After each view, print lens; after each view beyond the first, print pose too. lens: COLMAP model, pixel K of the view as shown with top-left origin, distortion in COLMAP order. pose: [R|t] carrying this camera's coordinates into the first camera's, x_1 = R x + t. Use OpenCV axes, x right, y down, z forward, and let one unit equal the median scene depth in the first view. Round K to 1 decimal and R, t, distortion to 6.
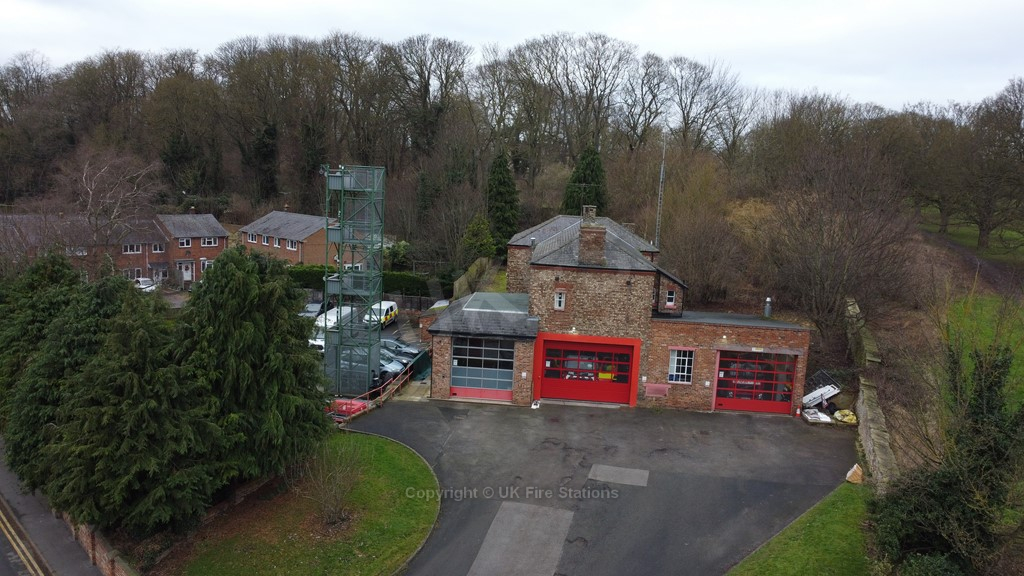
lens RADIAL K [[772.0, 0, 511.8], [0, 772.0, 286.1], [0, 0, 1]] dist [0.010870, -0.016951]
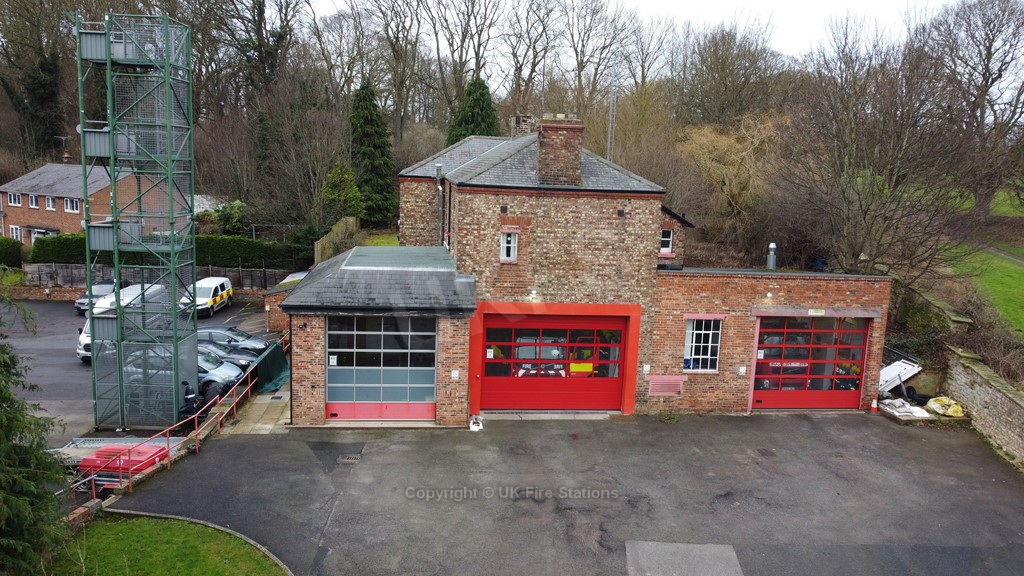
lens RADIAL K [[772.0, 0, 511.8], [0, 772.0, 286.1], [0, 0, 1]] dist [0.010870, -0.016951]
pose [[0.980883, -0.040794, 0.190273, -0.050142], [0.037398, 0.999071, 0.021406, 0.036646], [-0.190969, -0.013881, 0.981498, 0.413263]]
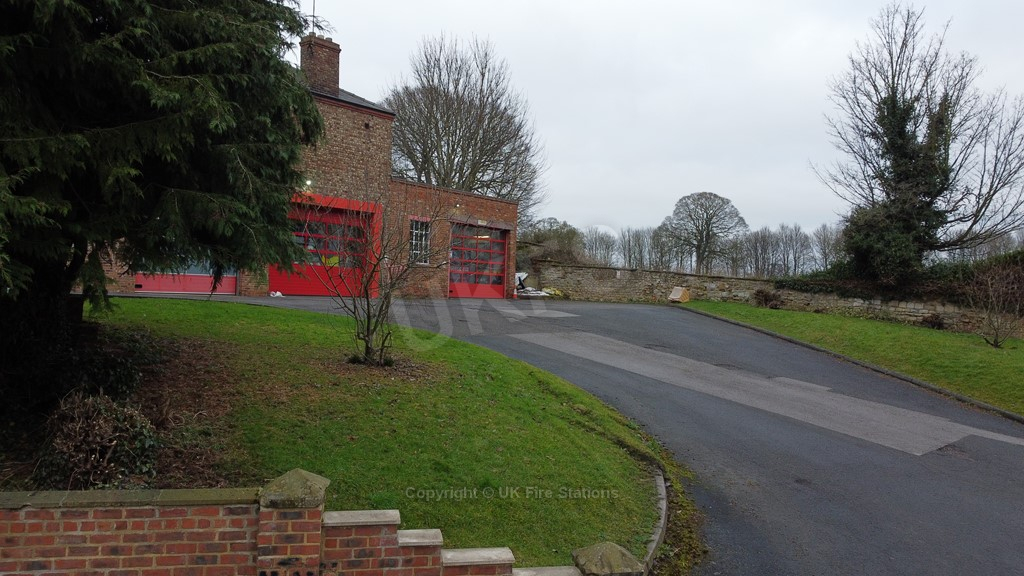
lens RADIAL K [[772.0, 0, 510.0], [0, 772.0, 290.6], [0, 0, 1]] dist [0.010870, -0.016951]
pose [[0.572110, -0.025289, 0.819787, -0.376688], [0.119124, 0.991488, -0.052548, 0.205080], [-0.811480, 0.127719, 0.570253, 0.478835]]
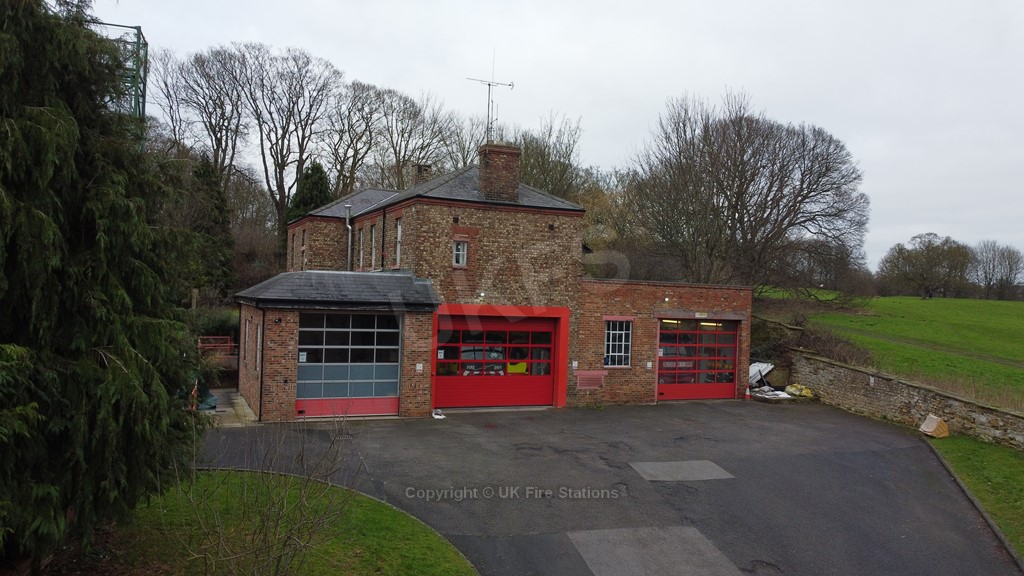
lens RADIAL K [[772.0, 0, 510.7], [0, 772.0, 287.0], [0, 0, 1]] dist [0.010870, -0.016951]
pose [[0.882087, -0.013259, 0.470899, -0.211887], [0.077956, 0.989931, -0.118152, 0.128905], [-0.464591, 0.140930, 0.874239, 0.401510]]
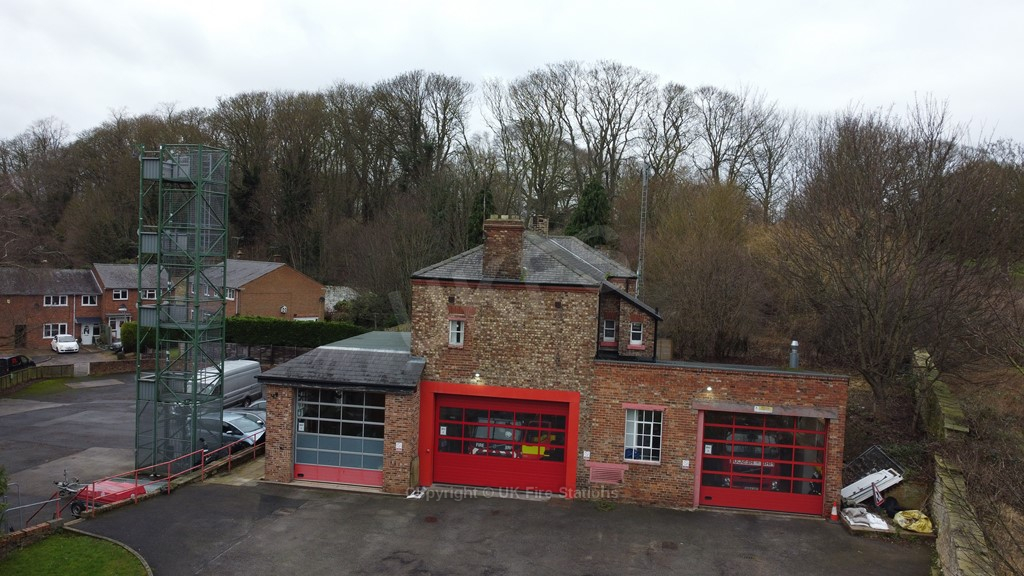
lens RADIAL K [[772.0, 0, 512.8], [0, 772.0, 287.0], [0, 0, 1]] dist [0.010870, -0.016951]
pose [[0.996725, -0.005601, -0.080668, 0.163347], [-0.002975, 0.994382, -0.105810, 0.049465], [0.080808, 0.105704, 0.991109, 0.343499]]
